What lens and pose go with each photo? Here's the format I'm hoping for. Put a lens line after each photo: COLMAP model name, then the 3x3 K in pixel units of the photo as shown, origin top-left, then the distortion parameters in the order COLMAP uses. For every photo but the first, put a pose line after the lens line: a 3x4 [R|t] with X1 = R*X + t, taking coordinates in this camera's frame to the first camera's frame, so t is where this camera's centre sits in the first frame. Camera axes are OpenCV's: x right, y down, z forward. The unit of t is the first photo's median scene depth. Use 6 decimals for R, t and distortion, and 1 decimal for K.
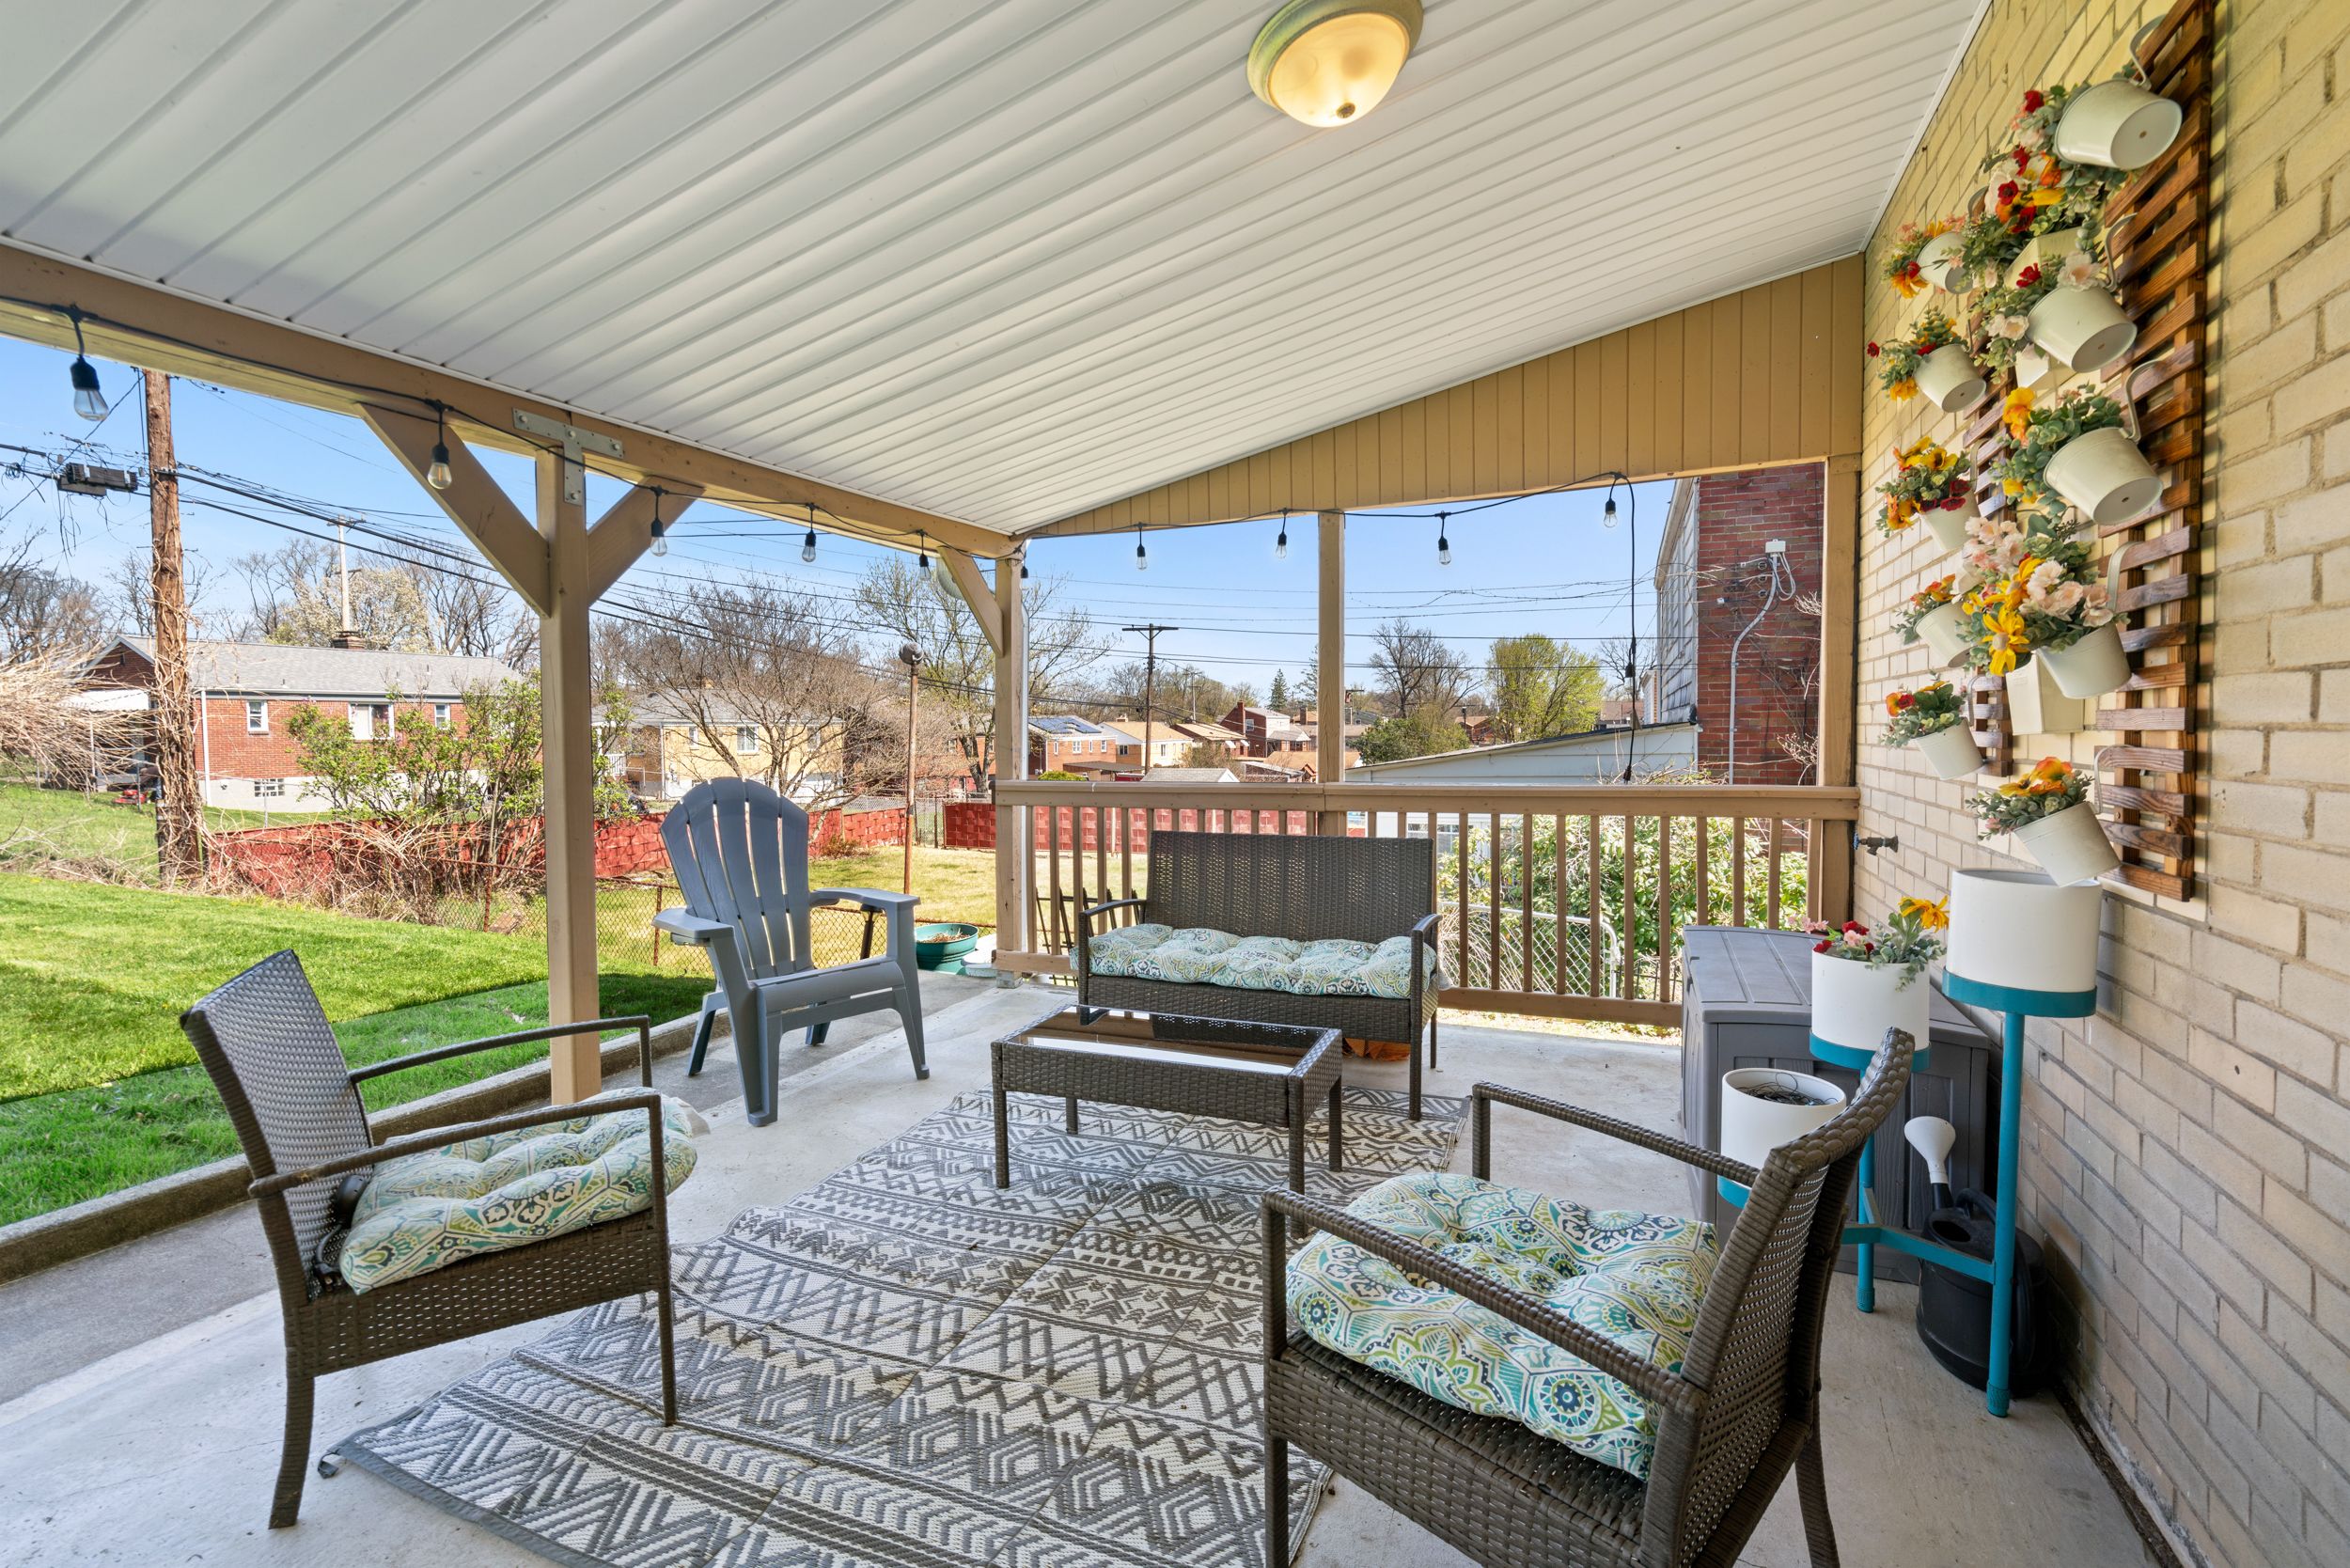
lens RADIAL K [[1068.0, 0, 1175.0], [0, 1068.0, 784.0], [0, 0, 1]] dist [0.002081, 0.000089]
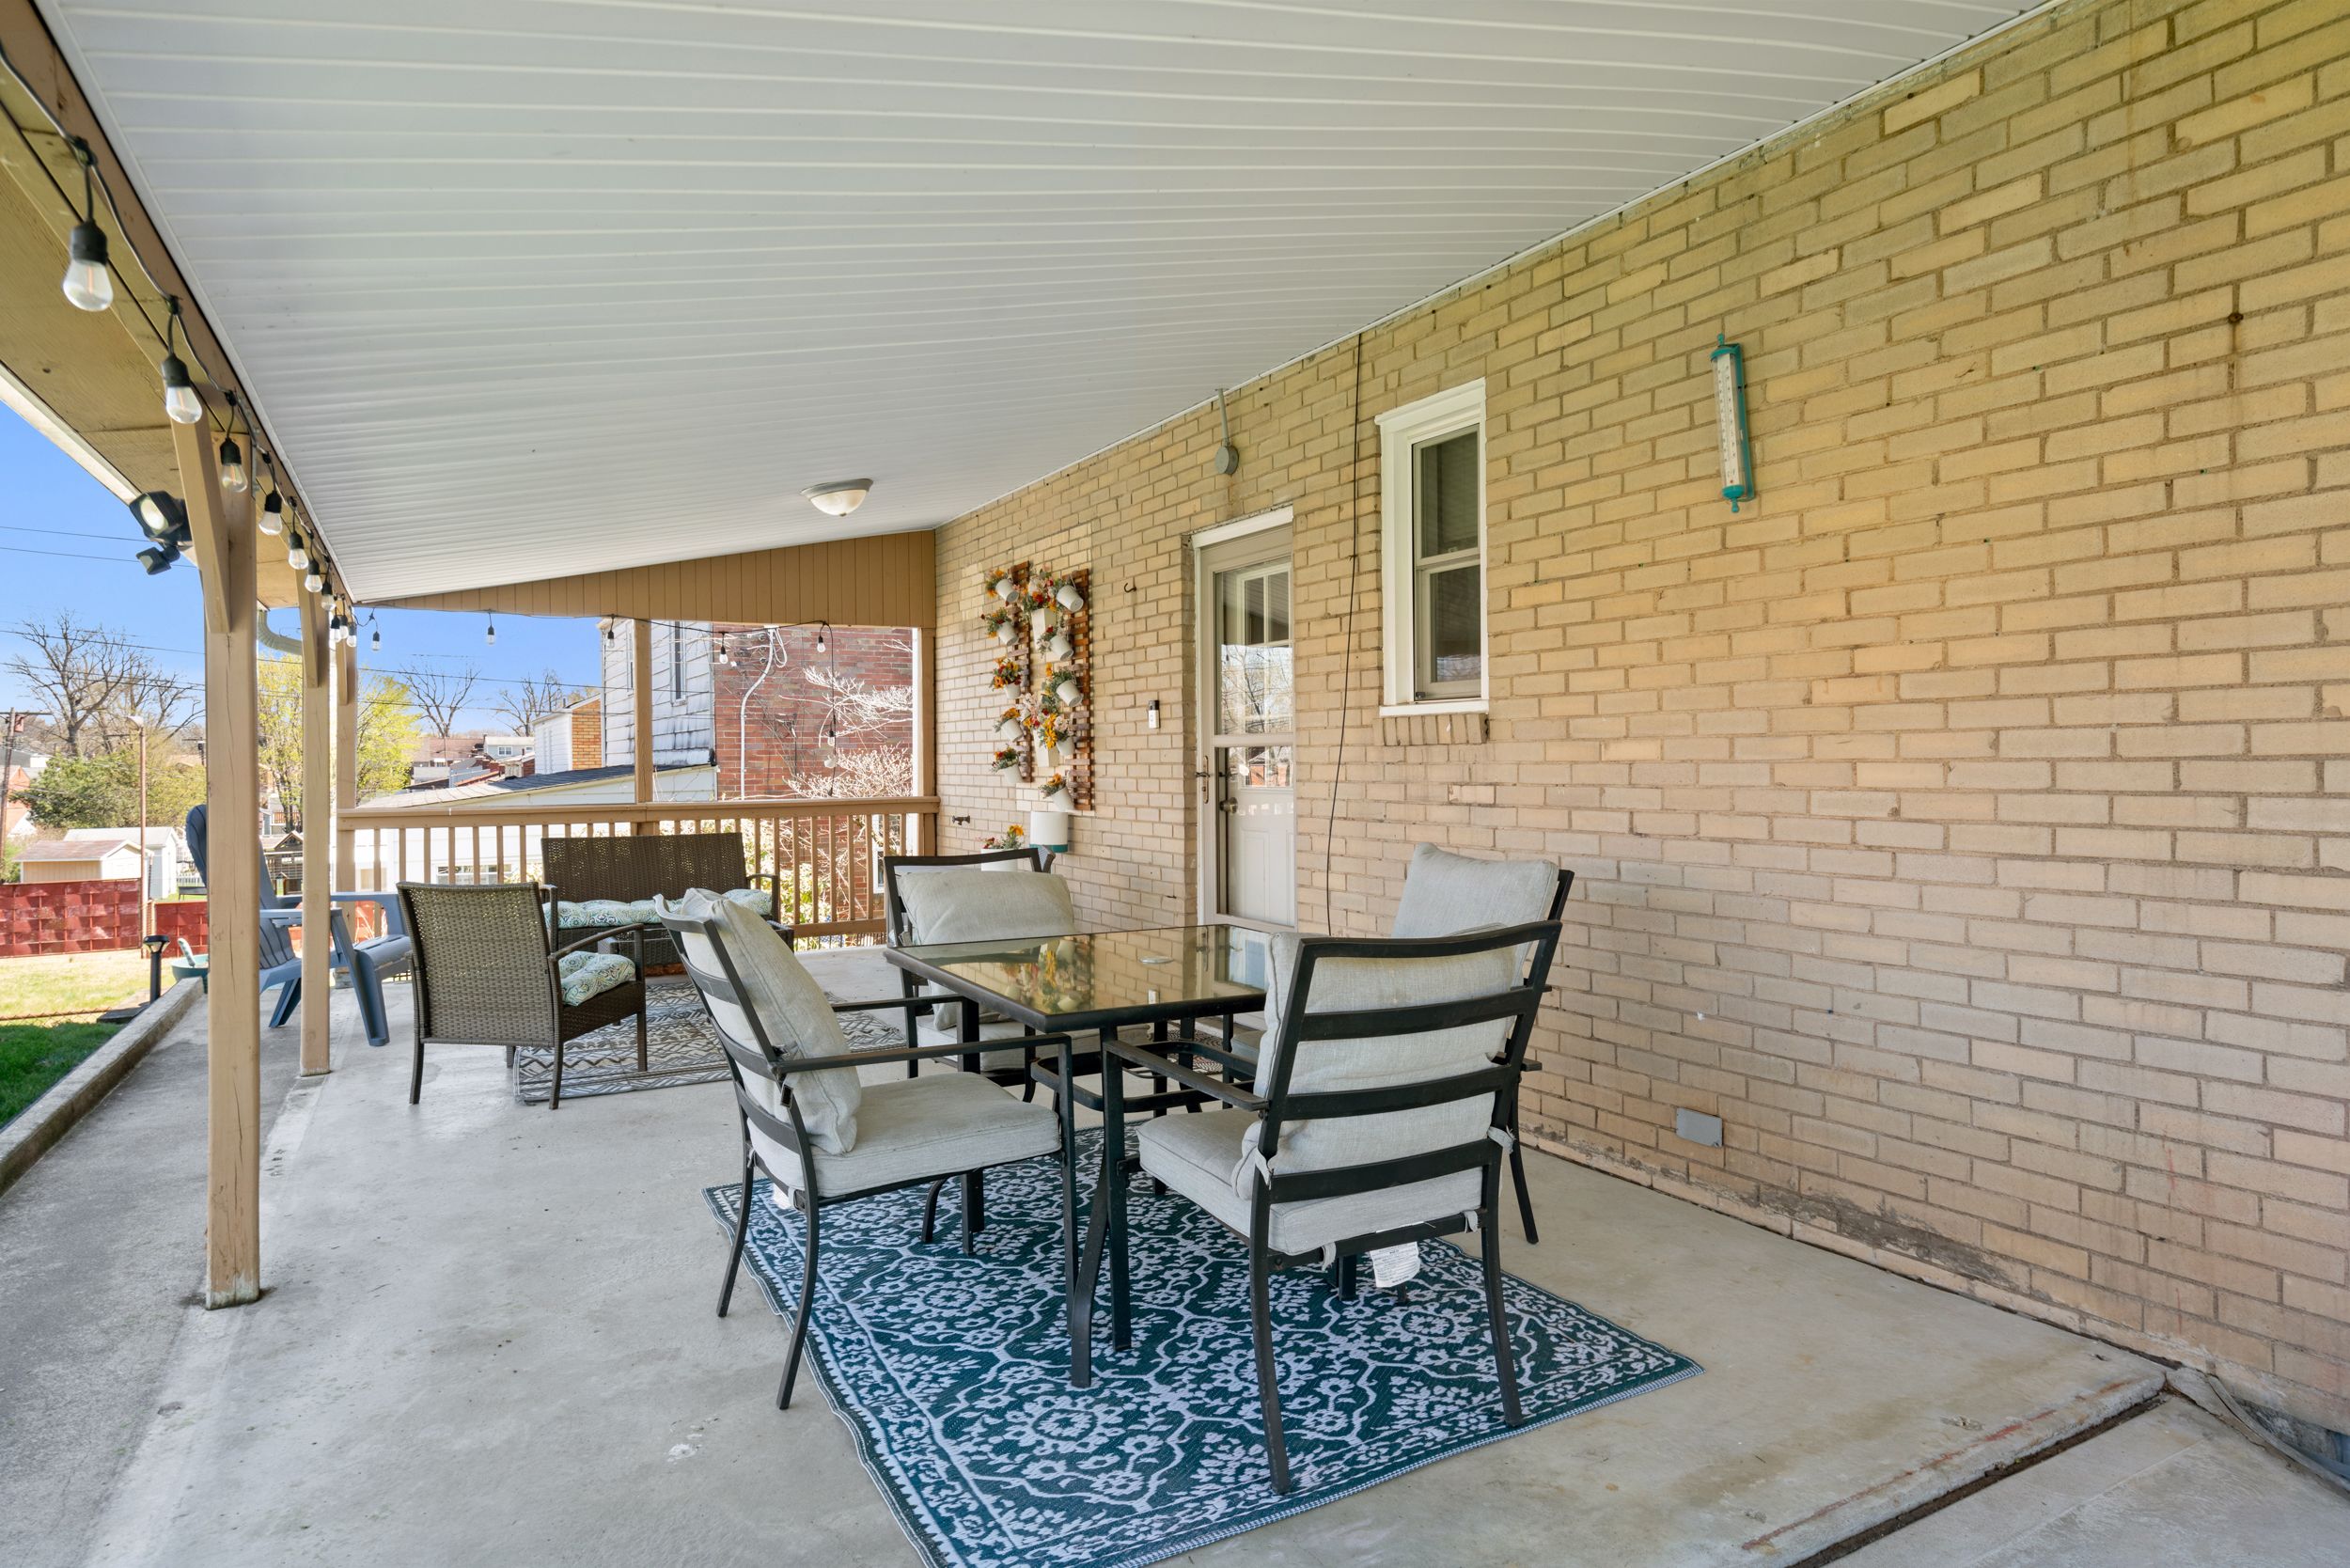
lens RADIAL K [[1311.3, 0, 1175.0], [0, 1311.3, 784.0], [0, 0, 1]] dist [0.004146, 0.000340]
pose [[0.608031, -0.004643, 0.793900, -0.886444], [0.039460, 0.998924, -0.024380, 0.049395], [-0.792932, 0.046151, 0.607559, -0.711537]]
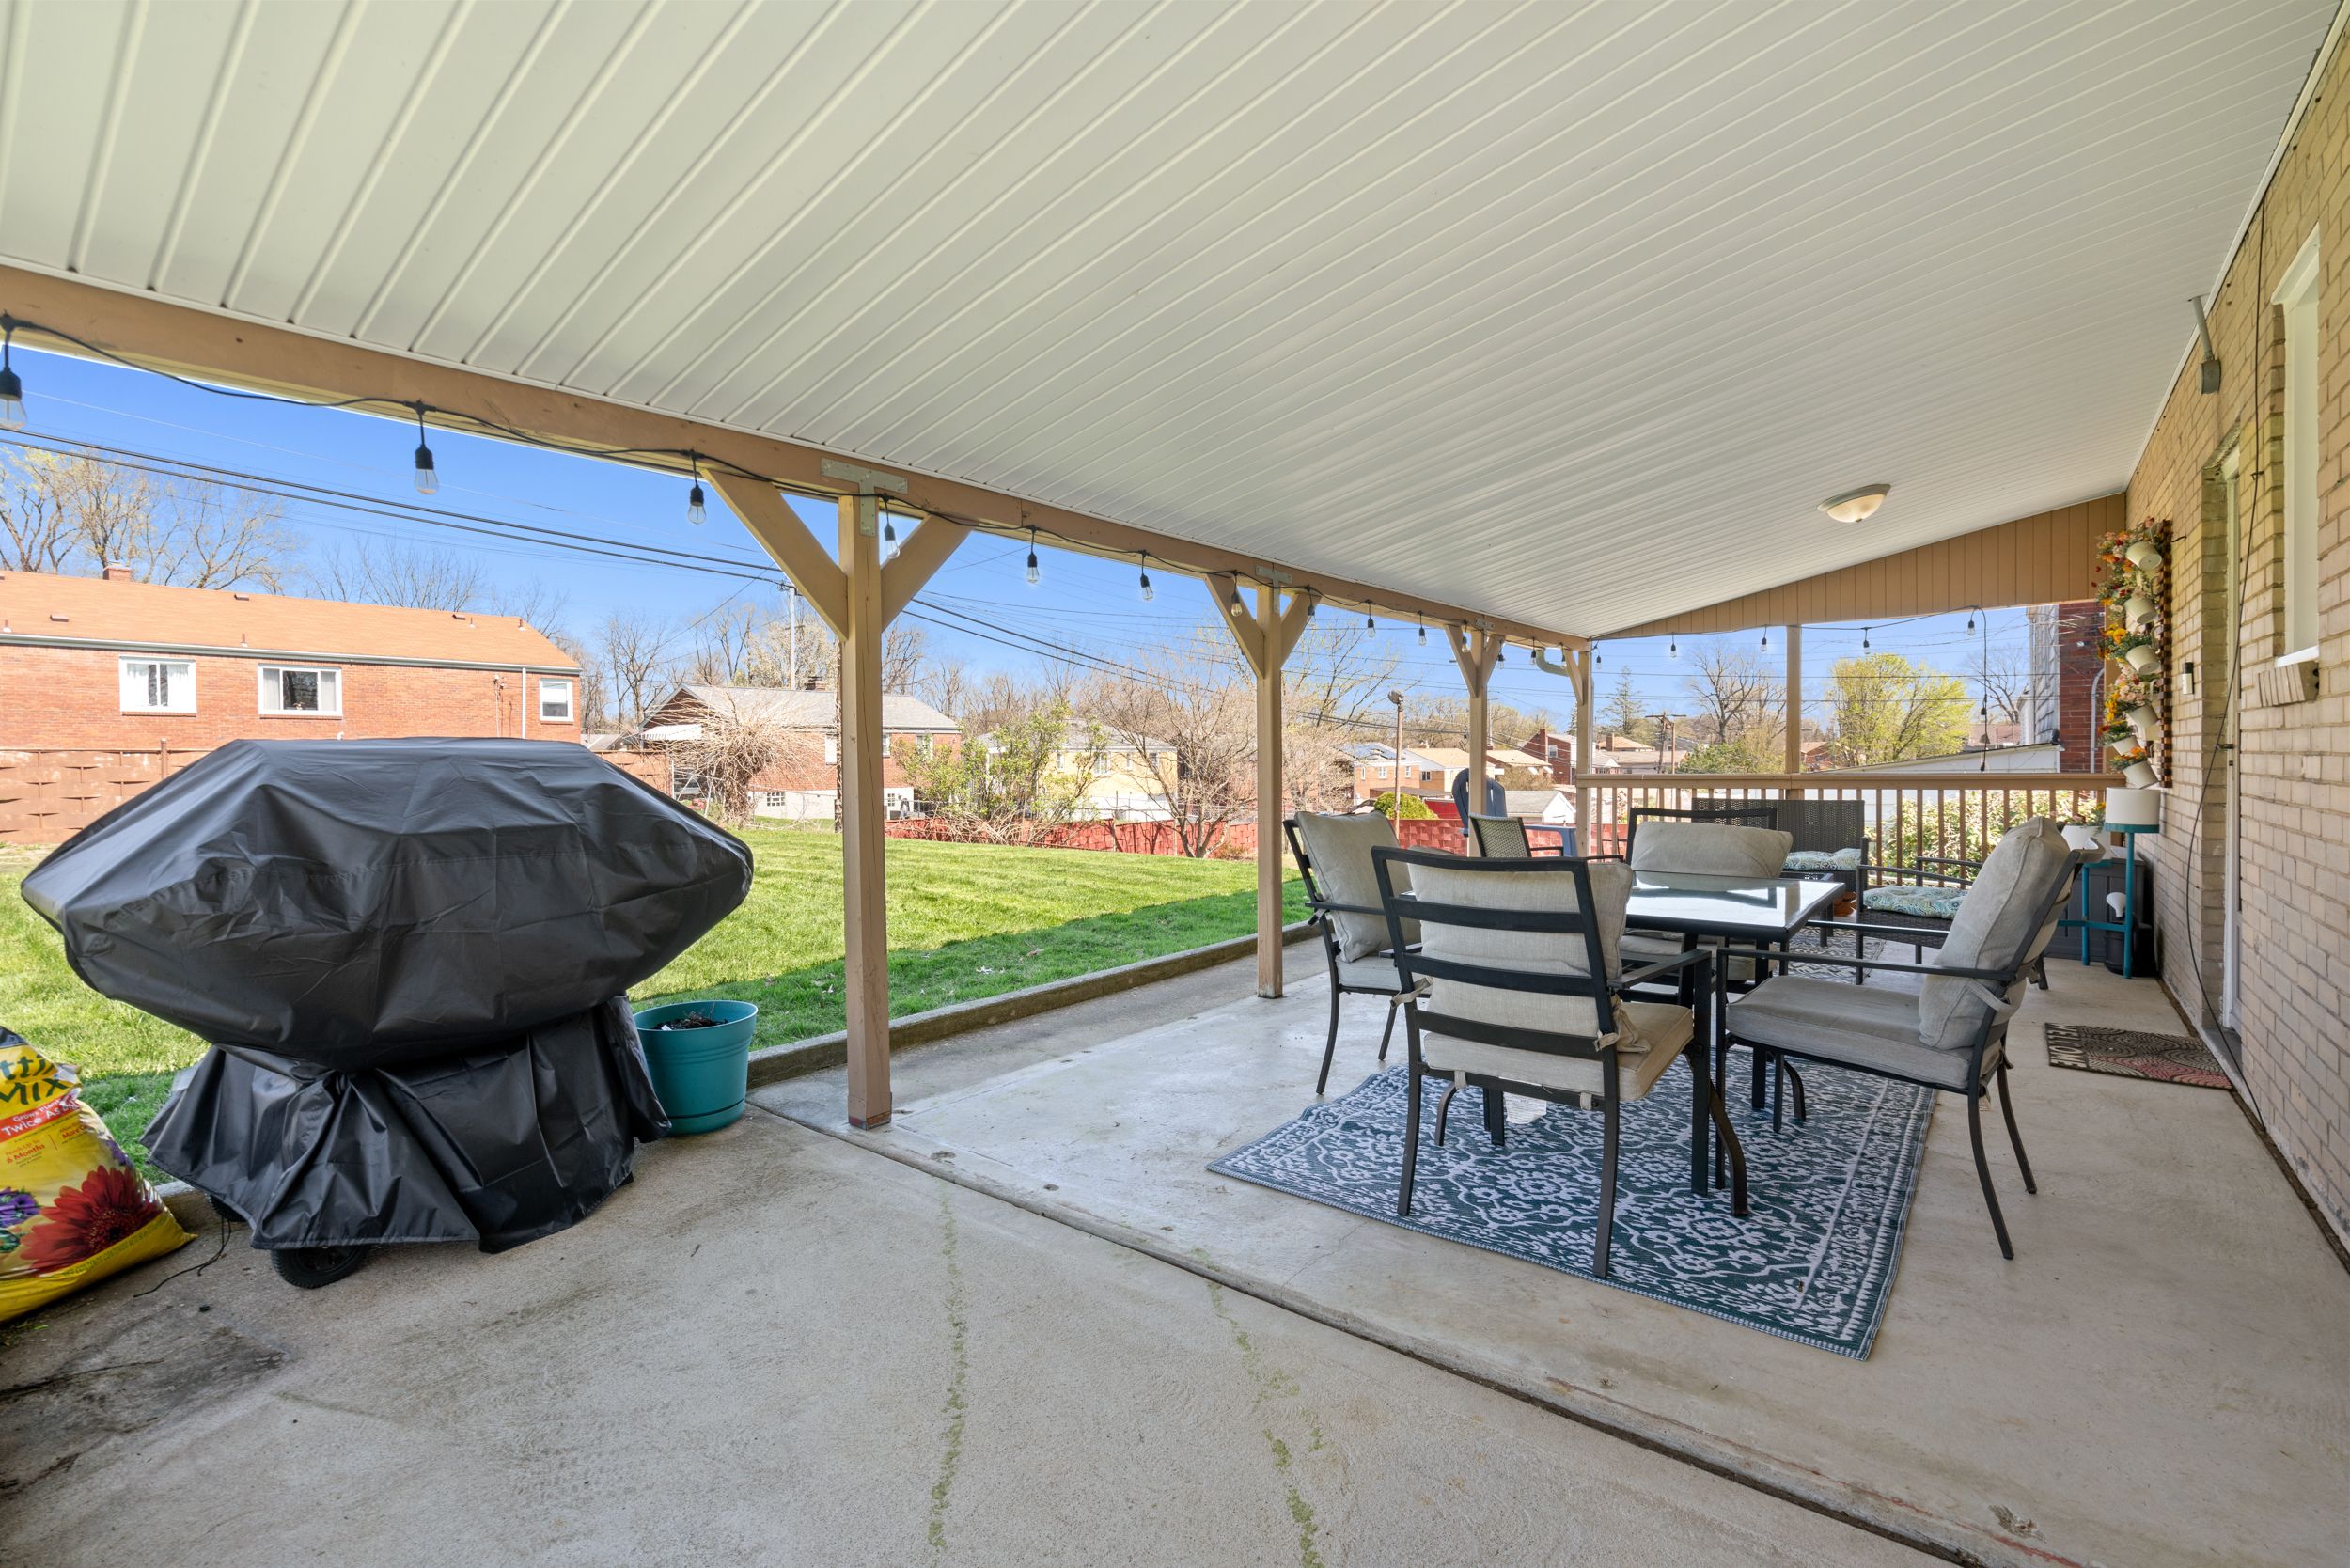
lens RADIAL K [[1059.5, 0, 1175.0], [0, 1059.5, 784.0], [0, 0, 1]] dist [0.004281, 0.000357]
pose [[0.965542, 0.008430, -0.260111, -0.420123], [-0.014862, 0.999630, -0.022771, 0.077547], [0.259823, 0.025852, 0.965310, -1.069012]]
